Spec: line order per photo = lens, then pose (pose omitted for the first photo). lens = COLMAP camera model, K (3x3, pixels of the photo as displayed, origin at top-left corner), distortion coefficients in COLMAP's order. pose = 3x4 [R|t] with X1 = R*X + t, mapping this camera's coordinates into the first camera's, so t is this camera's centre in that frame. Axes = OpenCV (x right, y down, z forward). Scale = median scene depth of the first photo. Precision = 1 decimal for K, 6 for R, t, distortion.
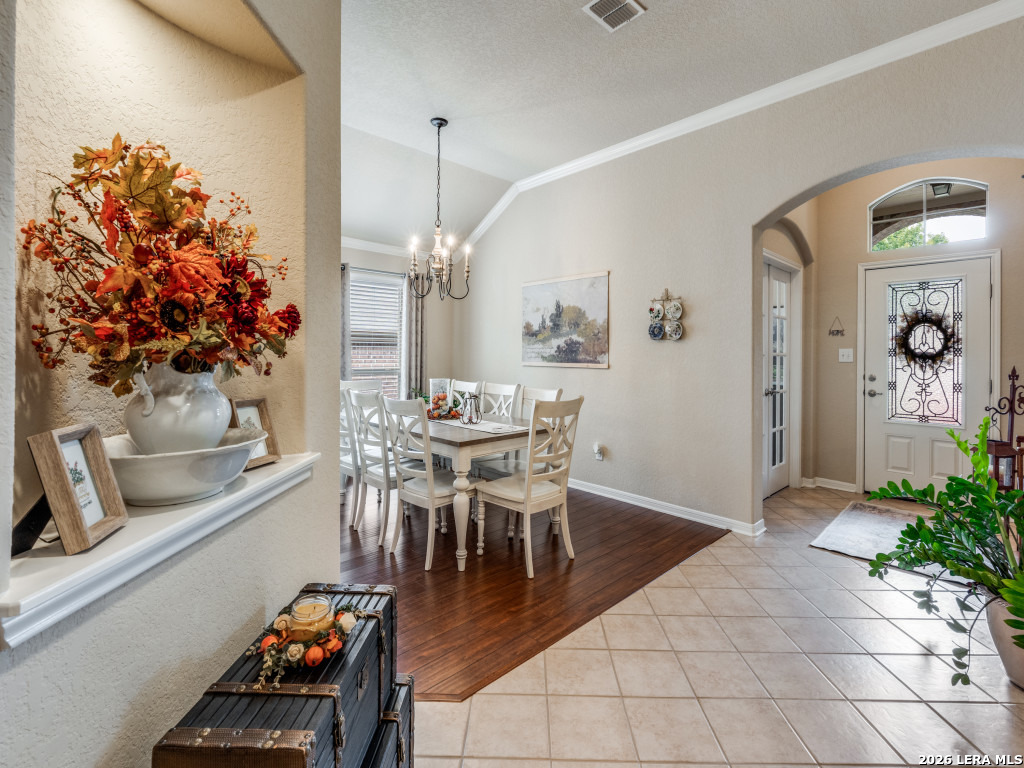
lens RADIAL K [[449.7, 0, 521.0], [0, 449.7, 363.4], [0, 0, 1]] dist [-0.001187, -0.000126]
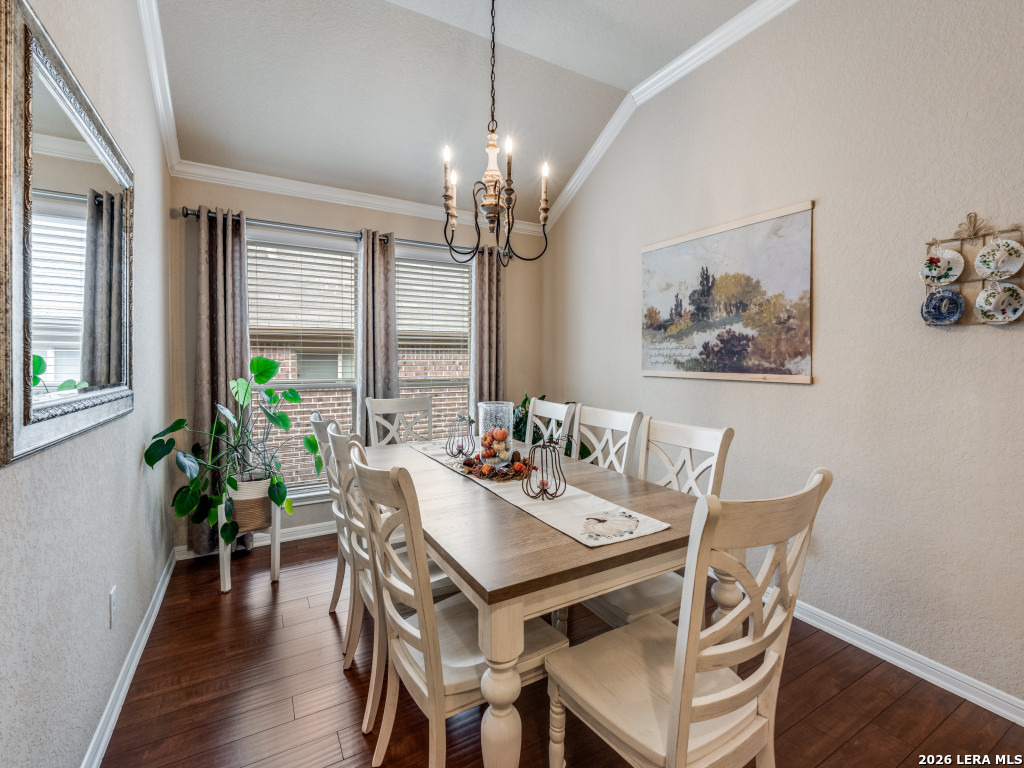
lens RADIAL K [[449.7, 0, 521.0], [0, 449.7, 363.4], [0, 0, 1]] dist [-0.001187, -0.000126]
pose [[0.970755, -0.002590, -0.240057, -0.012050], [-0.000111, 0.999937, -0.011235, -0.006378], [0.240071, 0.010933, 0.970694, 0.369770]]
